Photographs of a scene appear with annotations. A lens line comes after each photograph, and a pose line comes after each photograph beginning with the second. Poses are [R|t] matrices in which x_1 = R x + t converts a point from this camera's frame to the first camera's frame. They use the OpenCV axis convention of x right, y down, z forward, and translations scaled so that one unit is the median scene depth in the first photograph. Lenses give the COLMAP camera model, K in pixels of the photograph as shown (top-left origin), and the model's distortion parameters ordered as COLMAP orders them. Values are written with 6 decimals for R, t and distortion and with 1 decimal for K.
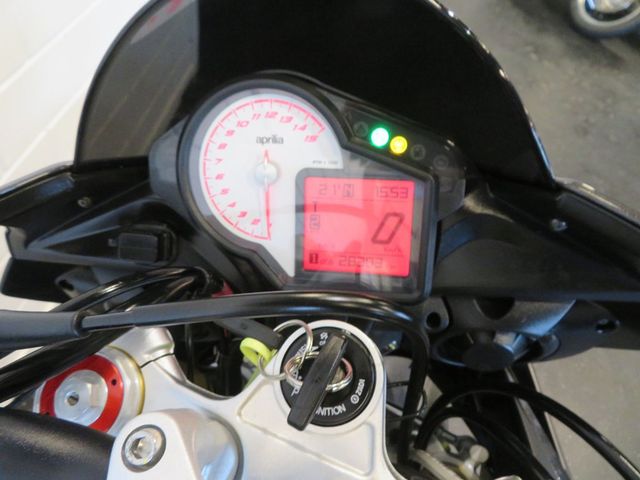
lens RADIAL K [[462.5, 0, 320.7], [0, 462.5, 240.3], [0, 0, 1]] dist [0.009676, 0.000759]
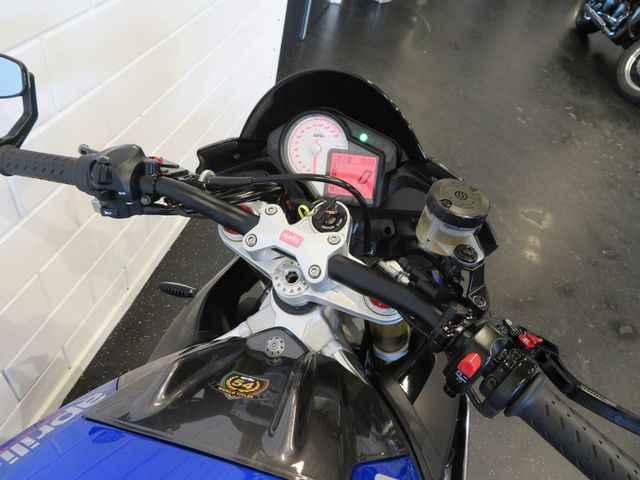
lens RADIAL K [[462.5, 0, 319.5], [0, 462.5, 239.9], [0, 0, 1]] dist [0.009676, 0.000759]
pose [[0.988852, 0.108949, -0.101498, 0.192843], [-0.116606, 0.990505, -0.072824, 0.485645], [0.092600, 0.083848, 0.992167, -1.311588]]
